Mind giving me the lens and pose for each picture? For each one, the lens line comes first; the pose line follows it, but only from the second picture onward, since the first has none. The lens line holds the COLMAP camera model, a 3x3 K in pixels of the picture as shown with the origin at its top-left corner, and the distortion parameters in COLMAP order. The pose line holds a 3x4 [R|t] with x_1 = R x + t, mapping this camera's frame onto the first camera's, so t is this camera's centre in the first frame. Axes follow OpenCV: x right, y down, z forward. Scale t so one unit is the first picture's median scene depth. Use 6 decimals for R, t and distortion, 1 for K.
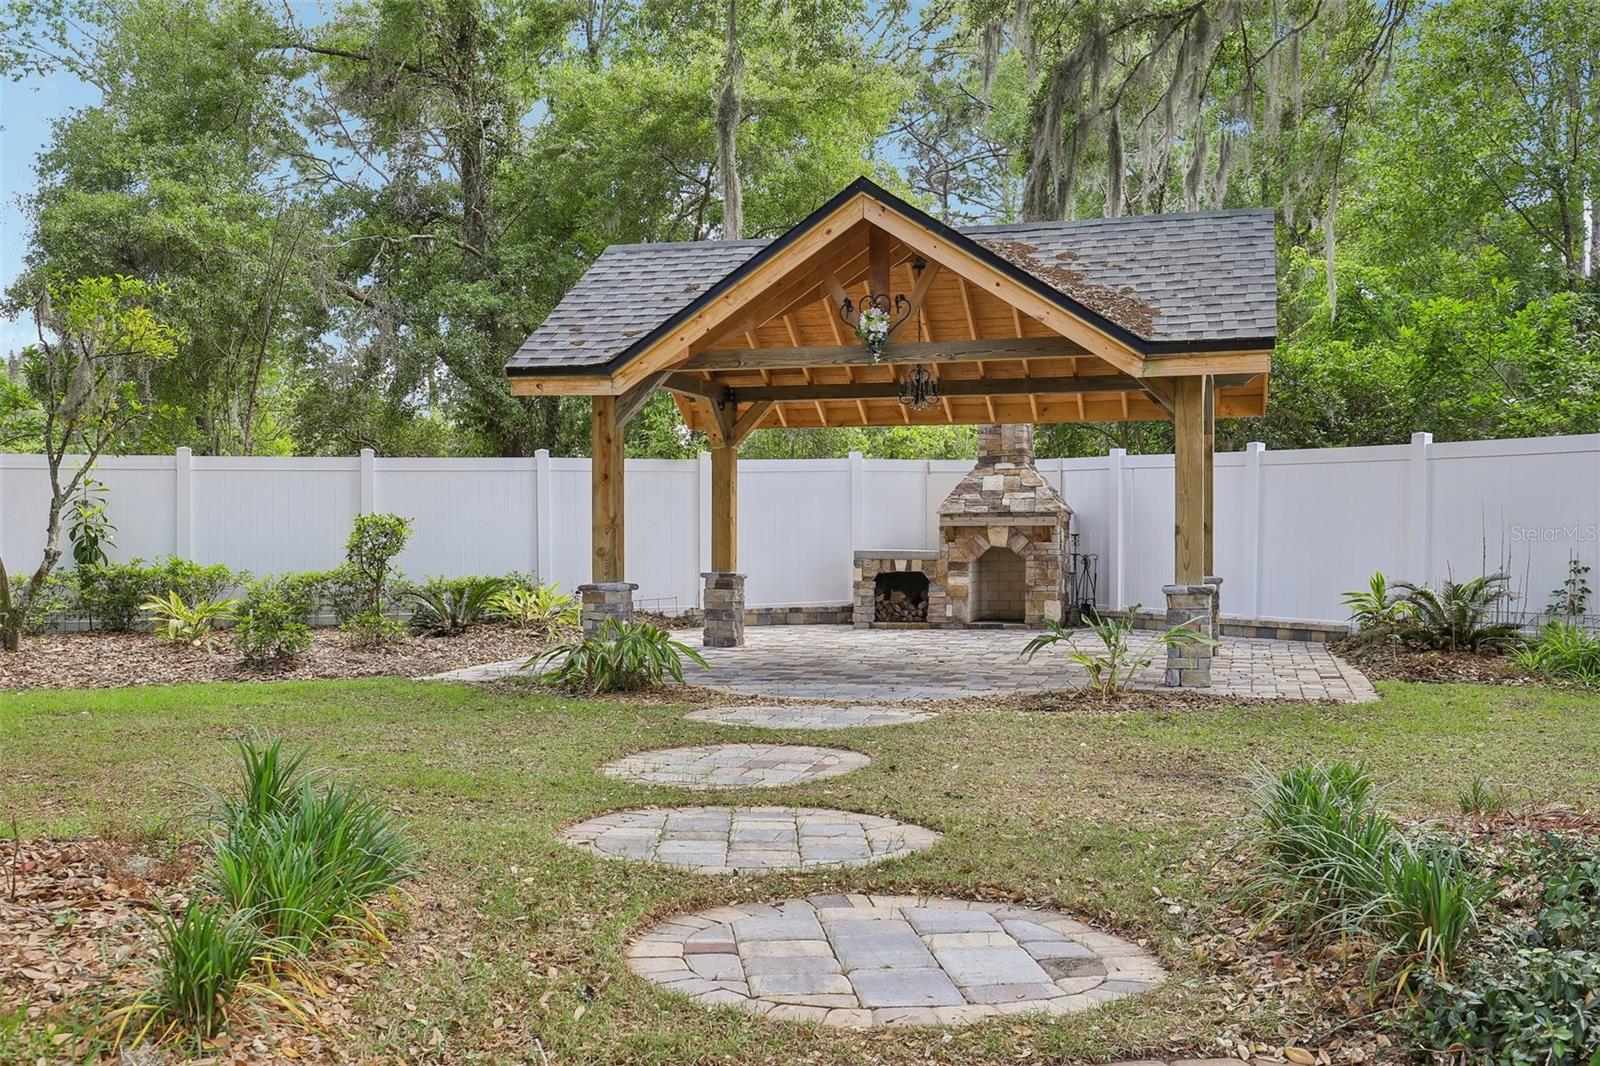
lens RADIAL K [[1563.2, 0, 810.4], [0, 1563.2, 533.3], [0, 0, 1]] dist [0.011884, 0.000000]
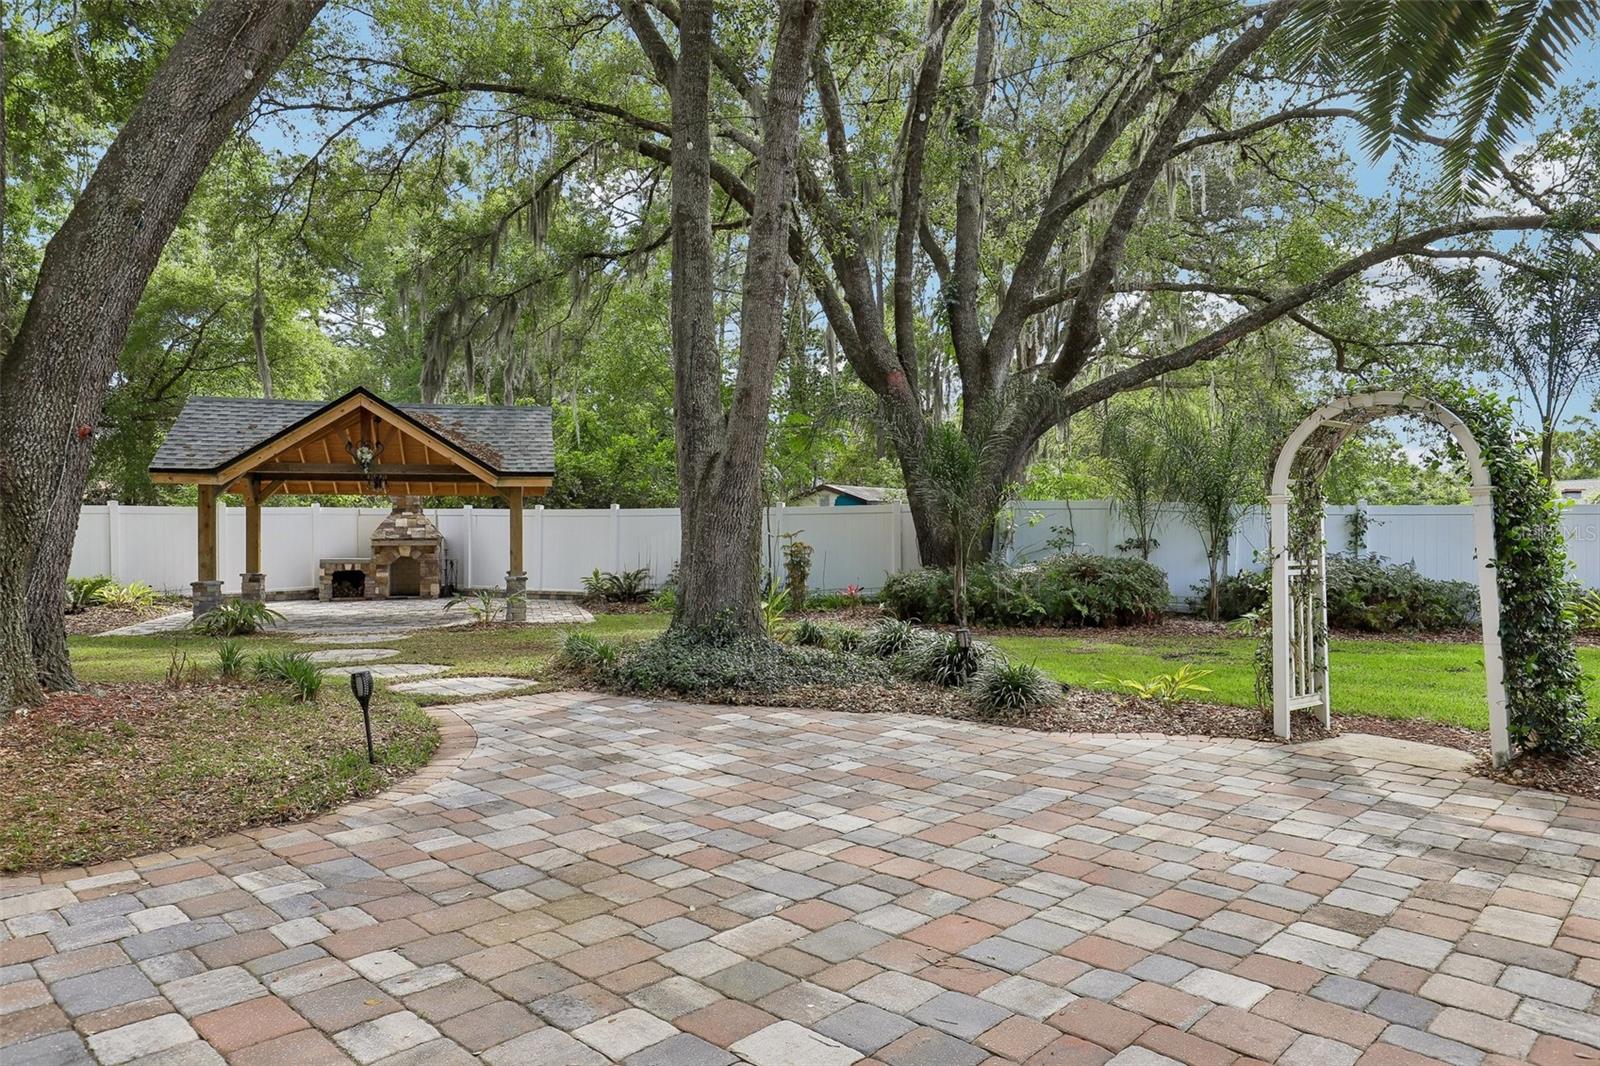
lens RADIAL K [[1049.3, 0, 808.0], [0, 1049.3, 530.8], [0, 0, 1]] dist [0.010469, 0.000671]
pose [[0.855621, 0.001184, 0.517601, -0.122722], [-0.000088, 0.999998, -0.002142, -0.019905], [-0.517603, 0.001788, 0.855619, -0.349648]]
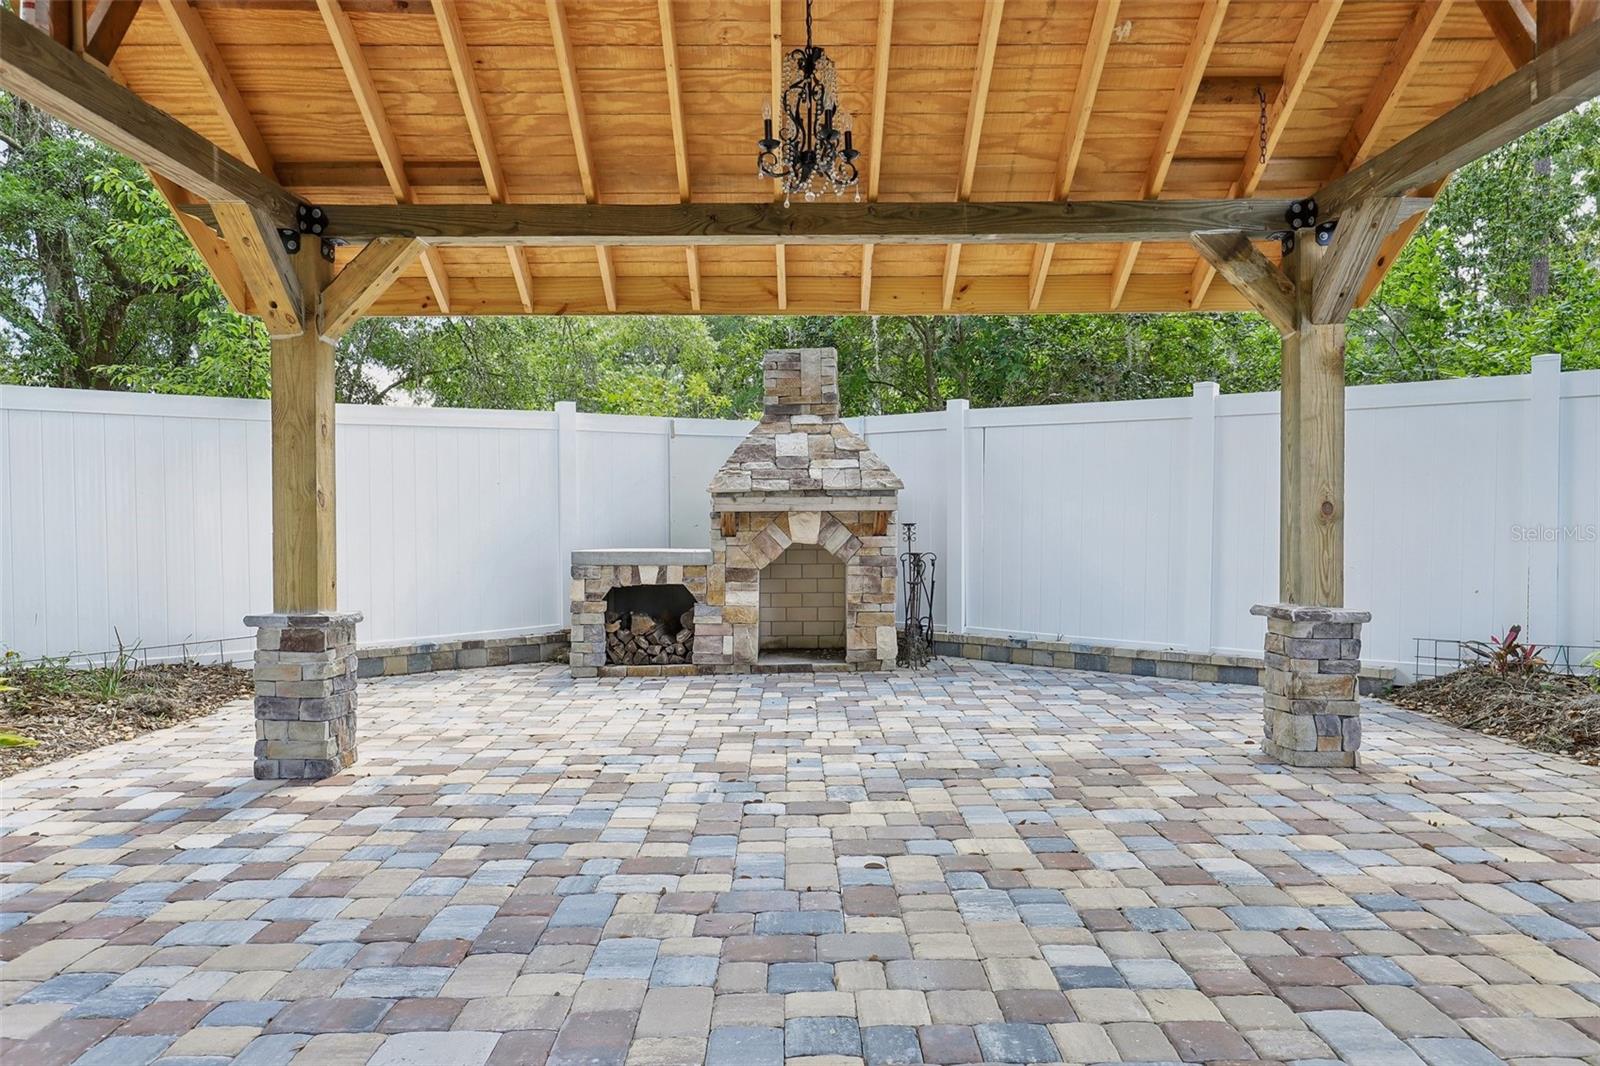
lens RADIAL K [[1049.3, 0, 807.2], [0, 1049.3, 538.4], [0, 0, 1]] dist [0.010469, 0.000671]
pose [[0.956749, -0.009490, 0.290760, -0.003613], [0.004300, 0.999820, 0.018483, -0.001539], [-0.290883, -0.016433, 0.956617, 0.591362]]
